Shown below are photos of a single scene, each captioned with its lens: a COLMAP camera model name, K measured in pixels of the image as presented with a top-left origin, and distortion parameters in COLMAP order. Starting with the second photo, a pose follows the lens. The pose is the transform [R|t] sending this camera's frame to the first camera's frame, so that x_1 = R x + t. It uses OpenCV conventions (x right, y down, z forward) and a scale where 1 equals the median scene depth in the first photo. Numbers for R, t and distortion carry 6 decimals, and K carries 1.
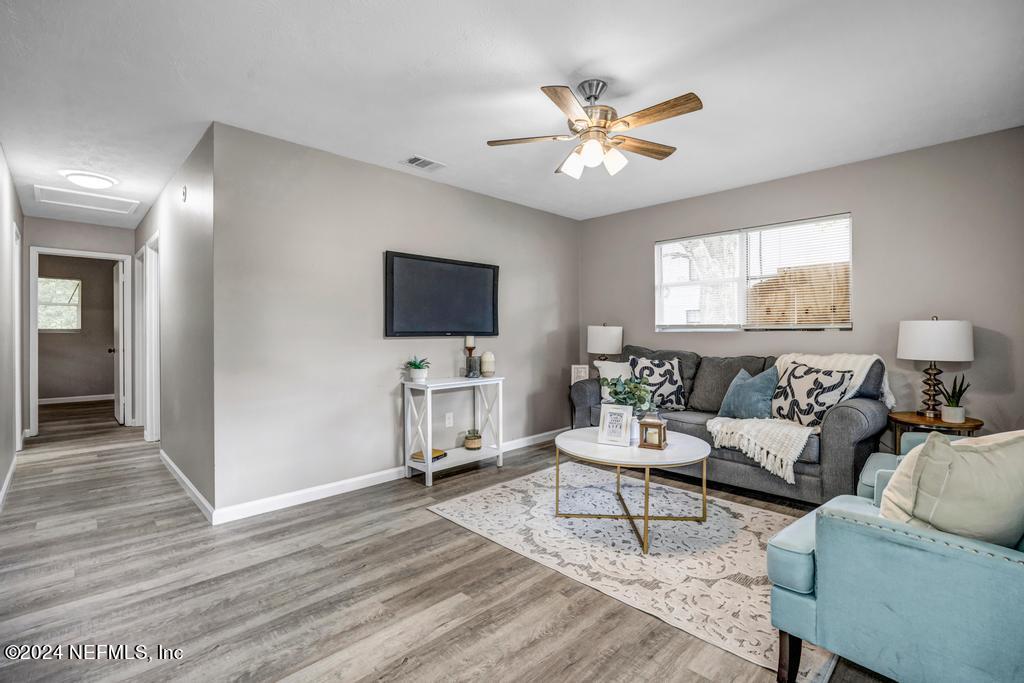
lens RADIAL K [[464.3, 0, 515.6], [0, 464.3, 335.5], [0, 0, 1]] dist [-0.002455, -0.000186]
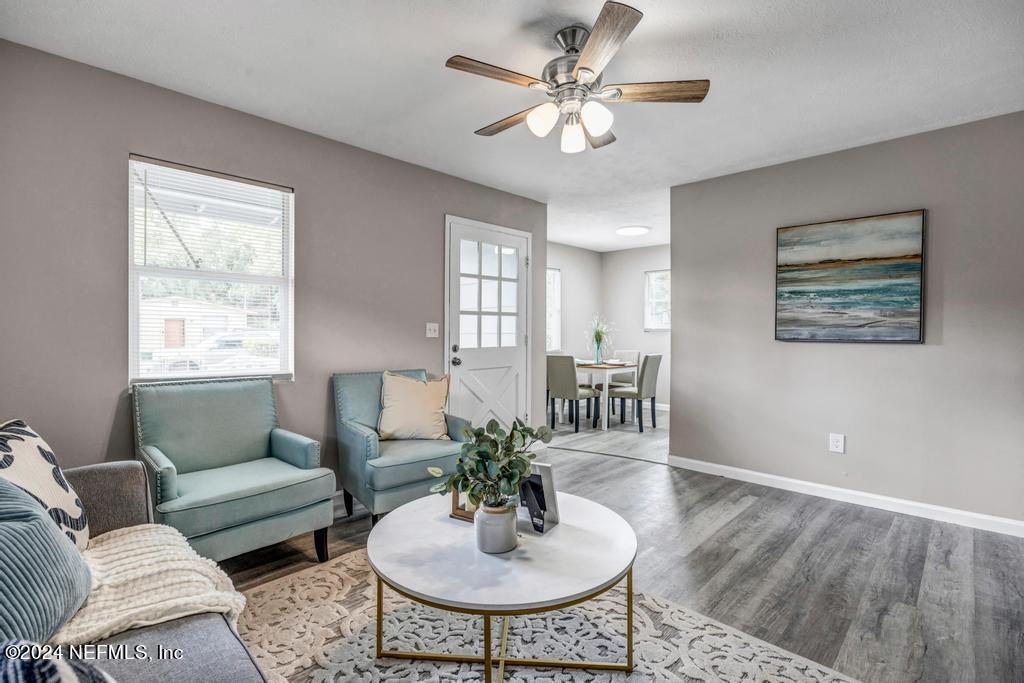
lens RADIAL K [[464.3, 0, 512.6], [0, 464.3, 340.5], [0, 0, 1]] dist [-0.002455, -0.000186]
pose [[-0.999932, -0.000193, -0.011665, 0.251436], [-0.000466, 0.999725, 0.023451, -0.019847], [0.011657, 0.023455, -0.999657, 1.631880]]
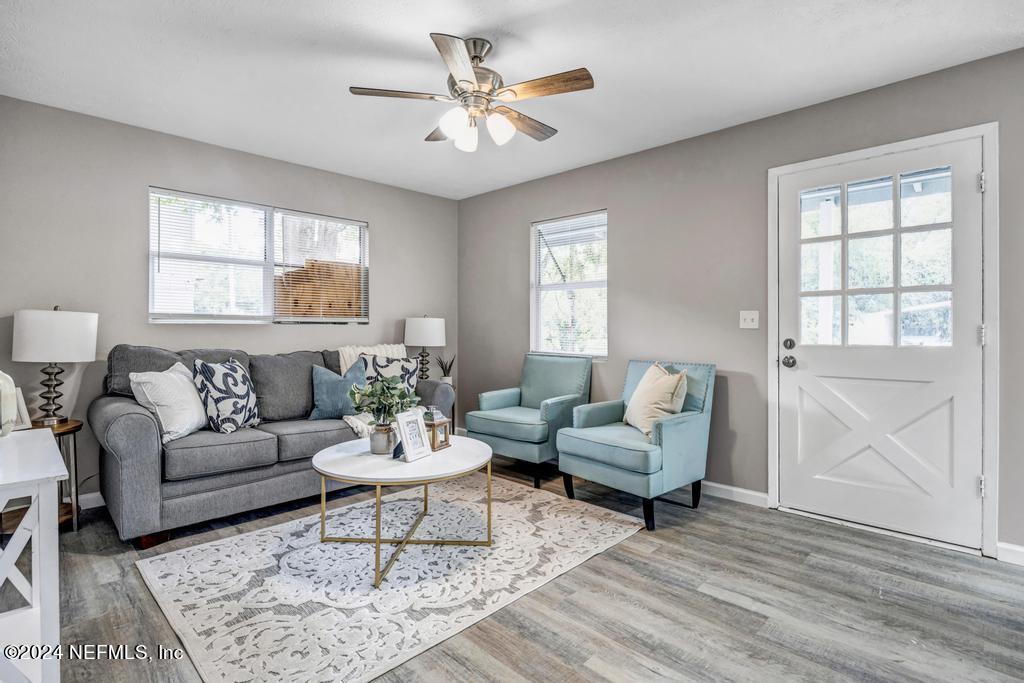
lens RADIAL K [[503.4, 0, 515.9], [0, 503.4, 335.0], [0, 0, 1]] dist [-0.007022, -0.000147]
pose [[-0.024643, -0.008653, 0.999659, -0.702907], [0.002401, 0.999959, 0.008715, 0.006465], [-0.999693, 0.002615, -0.024622, 0.852771]]
